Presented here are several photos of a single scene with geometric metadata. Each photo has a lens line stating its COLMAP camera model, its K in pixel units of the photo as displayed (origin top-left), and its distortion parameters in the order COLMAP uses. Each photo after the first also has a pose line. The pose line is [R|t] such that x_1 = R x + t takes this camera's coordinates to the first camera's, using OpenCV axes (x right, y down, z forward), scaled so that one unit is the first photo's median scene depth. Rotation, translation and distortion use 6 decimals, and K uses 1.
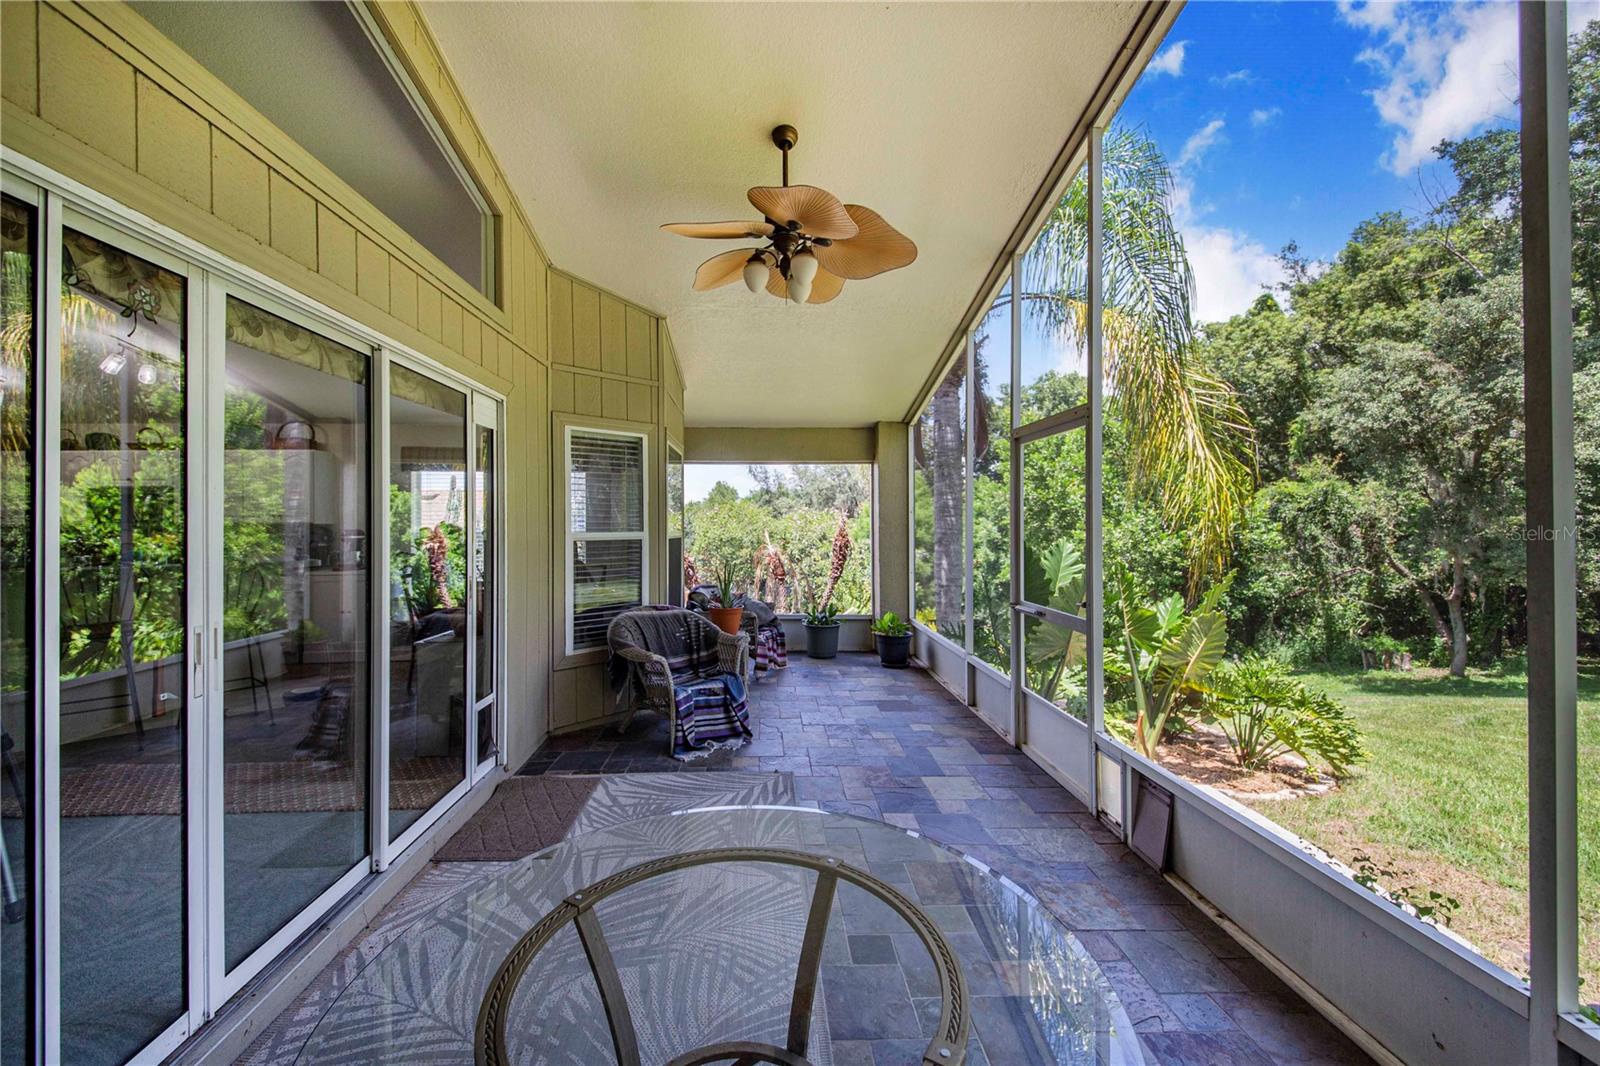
lens RADIAL K [[647.7, 0, 794.2], [0, 647.7, 521.2], [0, 0, 1]] dist [0.024722, -0.016598]
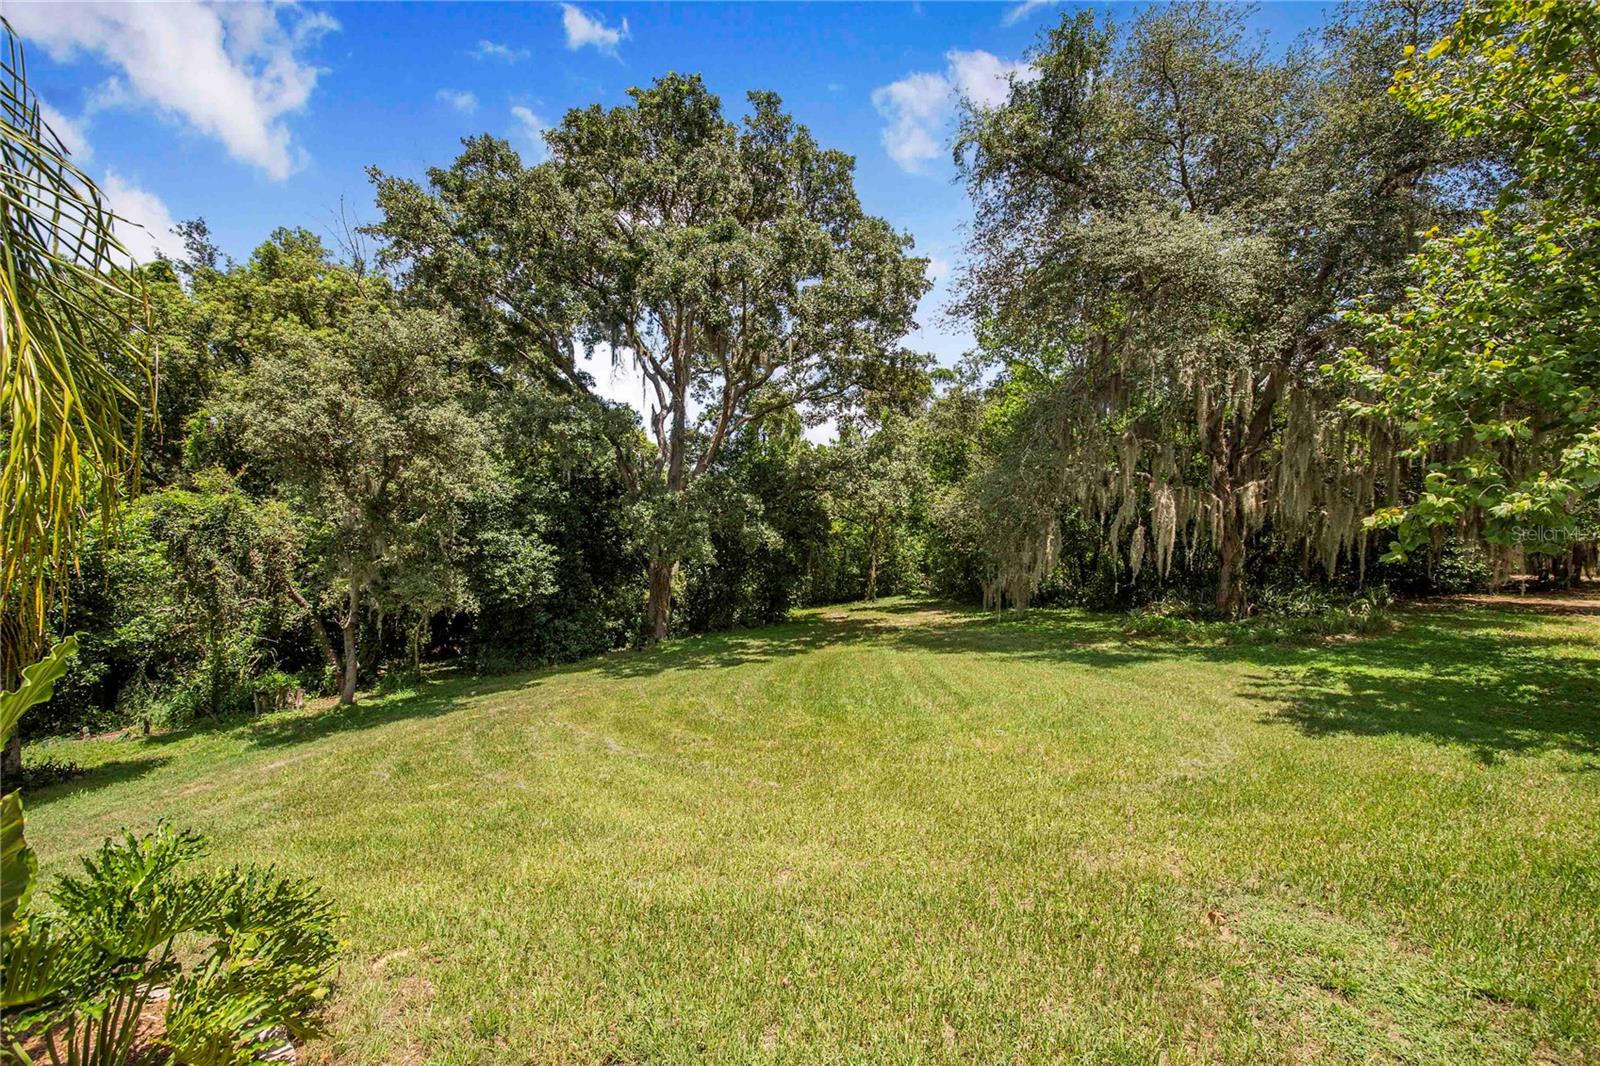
lens RADIAL K [[642.6, 0, 779.2], [0, 642.6, 546.3], [0, 0, 1]] dist [-0.001484, -0.011541]
pose [[0.152873, 0.042376, 0.987337, 0.132722], [-0.035093, 0.998683, -0.037430, 0.009389], [-0.987623, -0.028927, 0.154158, 0.192082]]
